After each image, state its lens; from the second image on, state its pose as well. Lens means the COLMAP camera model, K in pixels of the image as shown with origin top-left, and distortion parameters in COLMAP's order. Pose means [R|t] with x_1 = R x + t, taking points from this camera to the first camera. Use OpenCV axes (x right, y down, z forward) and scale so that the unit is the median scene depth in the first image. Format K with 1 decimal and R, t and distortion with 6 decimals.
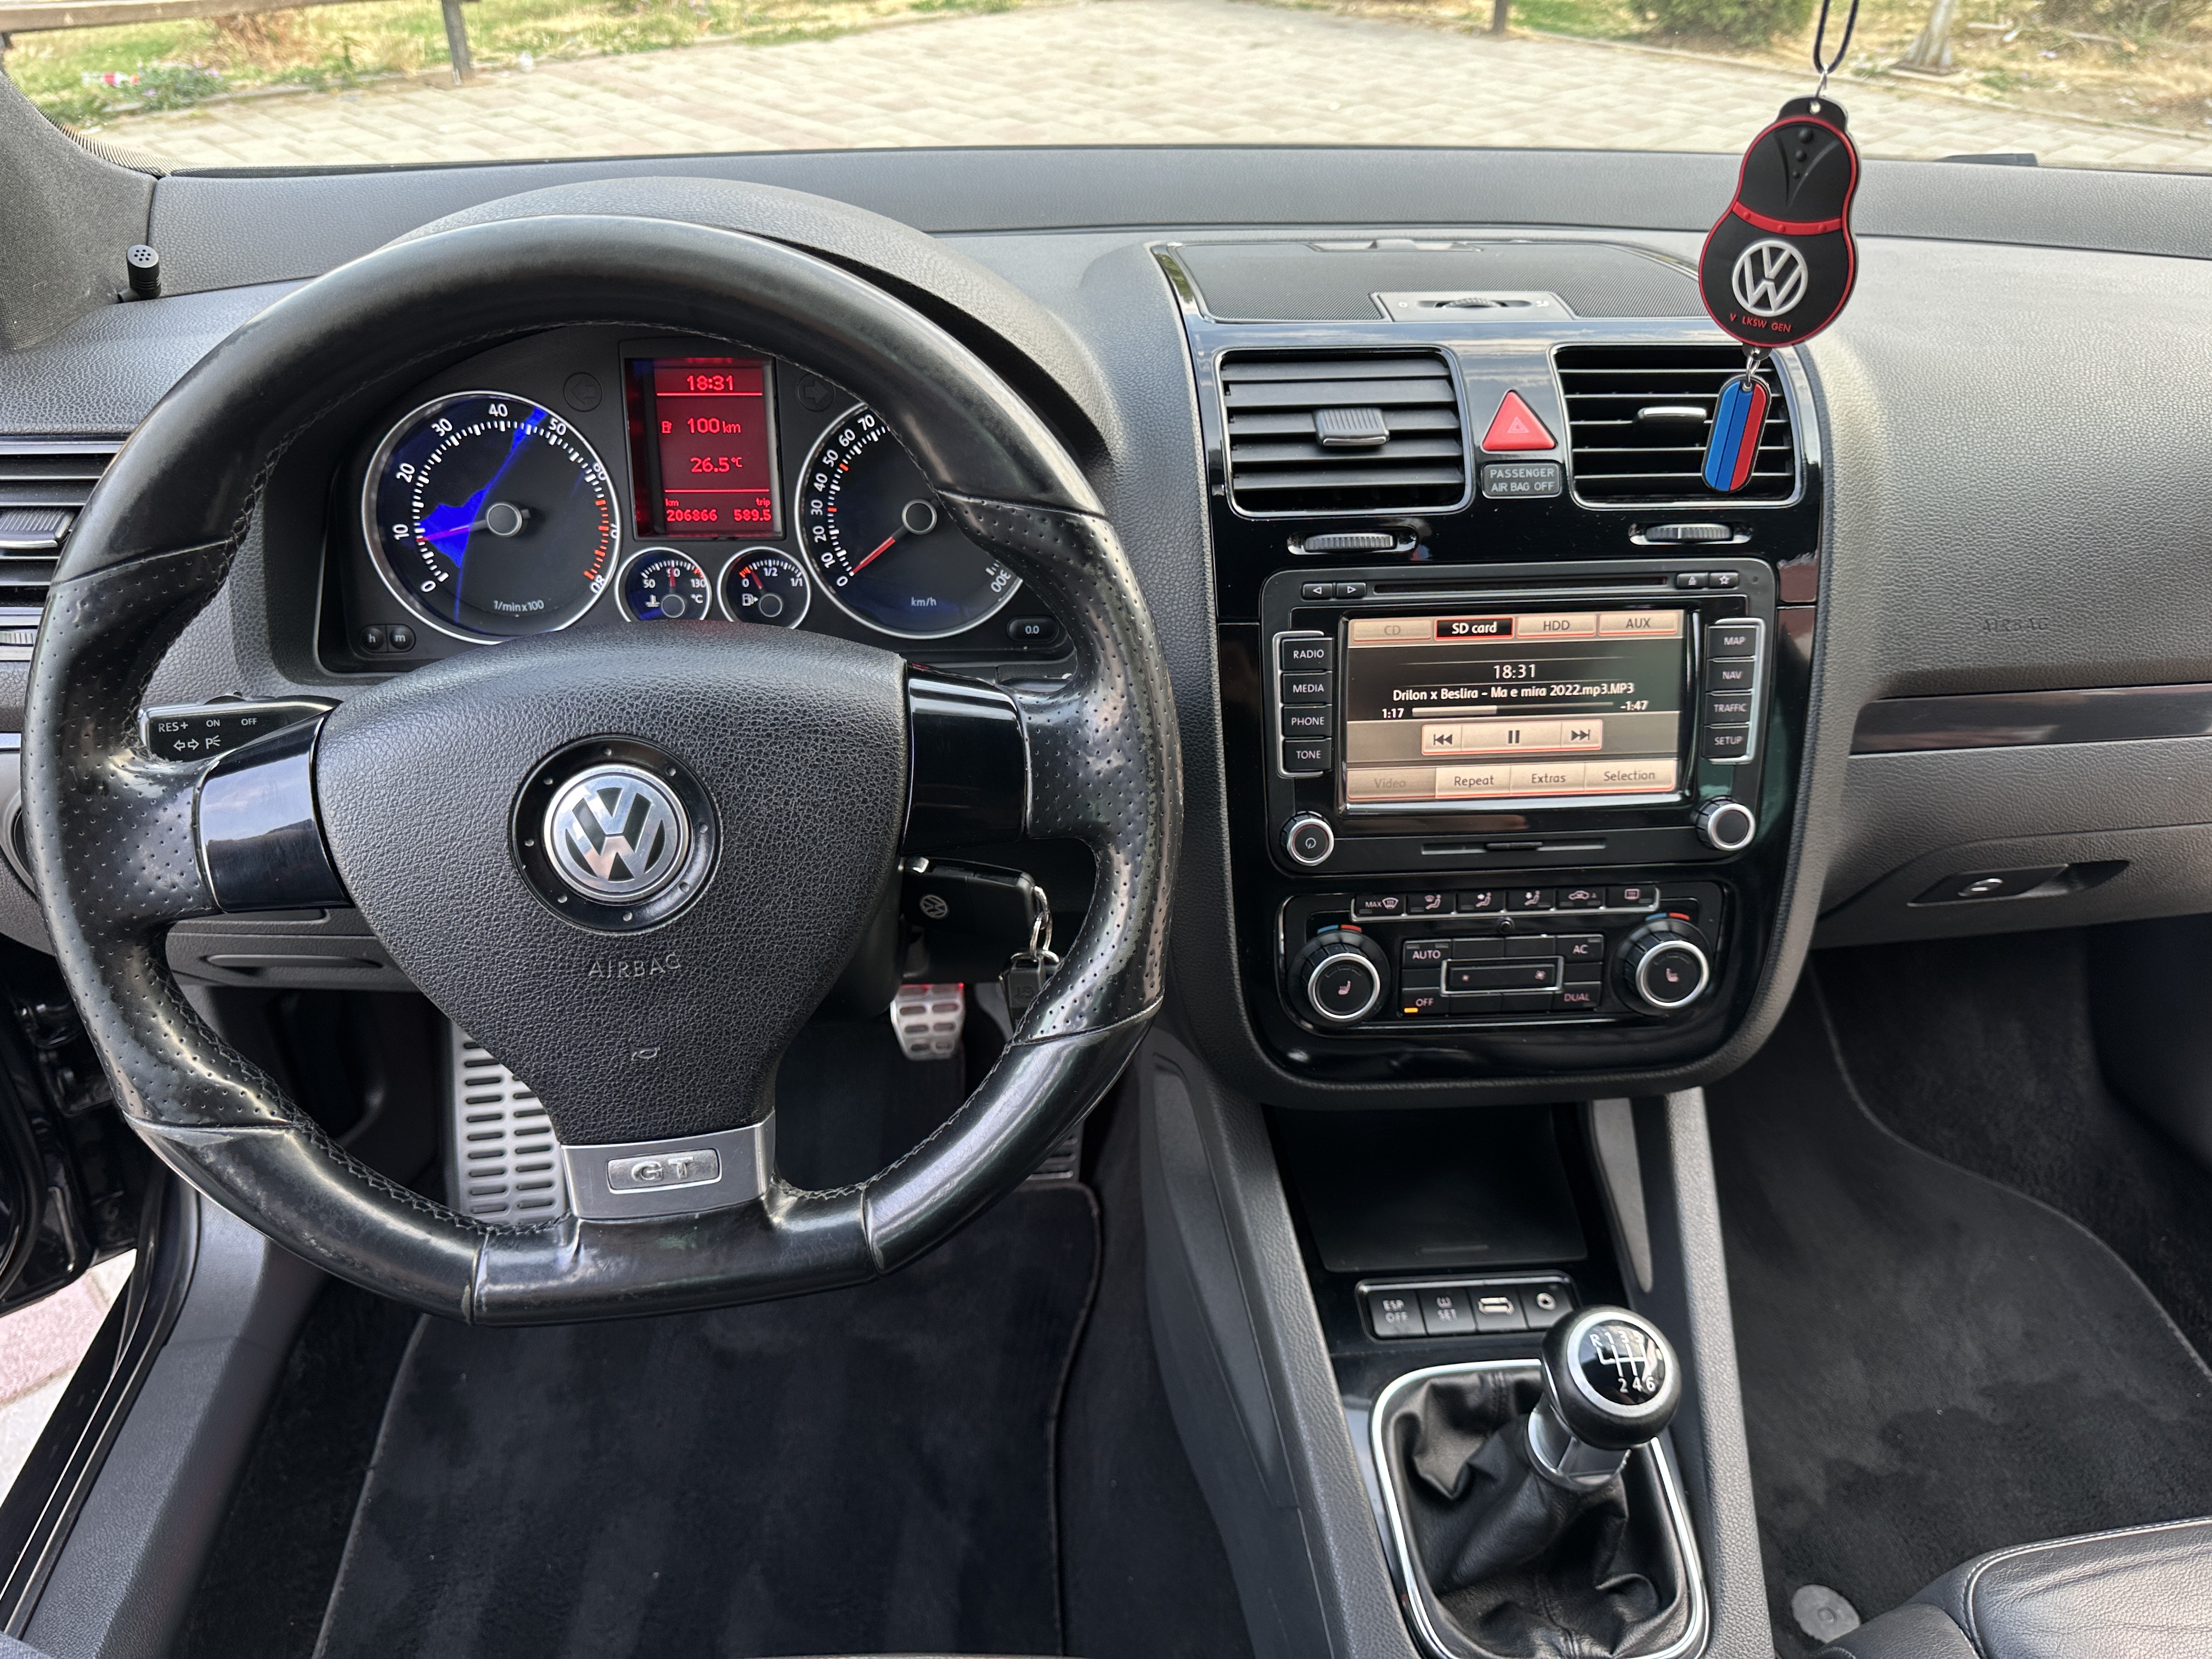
lens RADIAL K [[1570.1, 0, 1058.9], [0, 1570.1, 852.8], [0, 0, 1]] dist [0.016213, -0.028822]
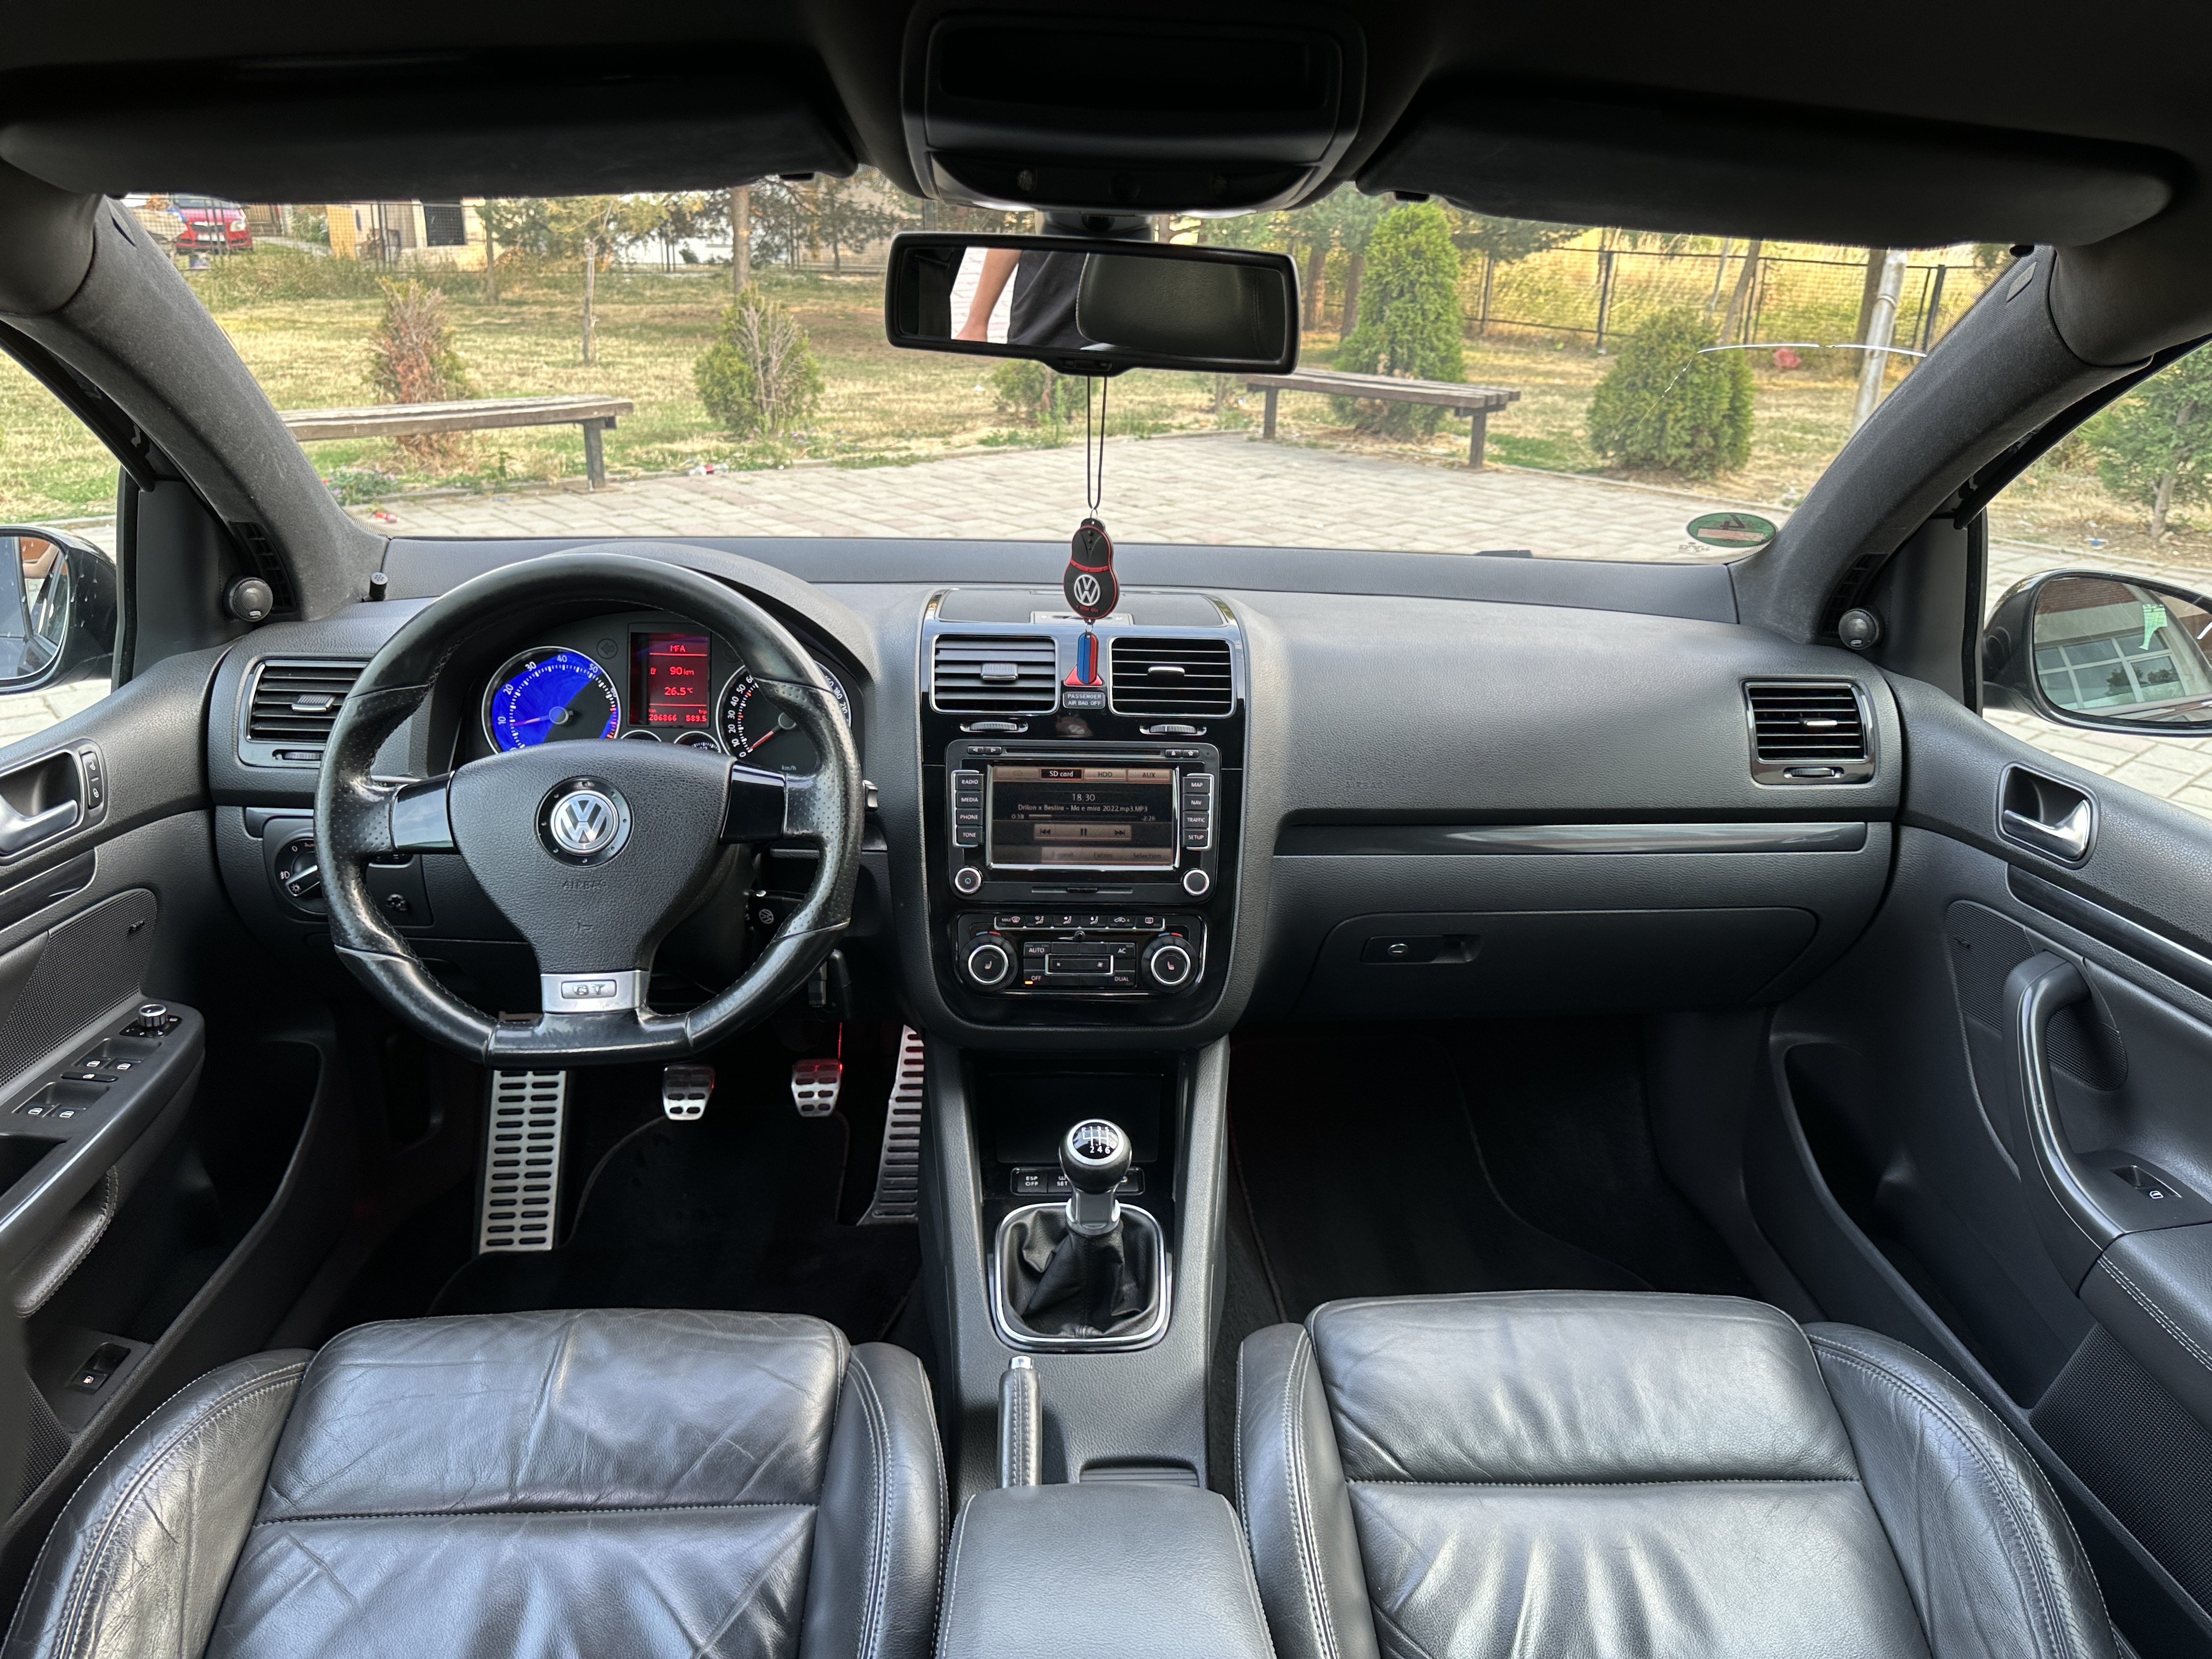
lens RADIAL K [[1570.1, 0, 1088.1], [0, 1570.1, 823.6], [0, 0, 1]] dist [0.016213, -0.028822]
pose [[0.999231, 0.025281, -0.029972, 0.292902], [-0.031967, 0.967880, -0.249372, 0.315423], [0.022706, 0.250138, 0.967944, -0.661425]]
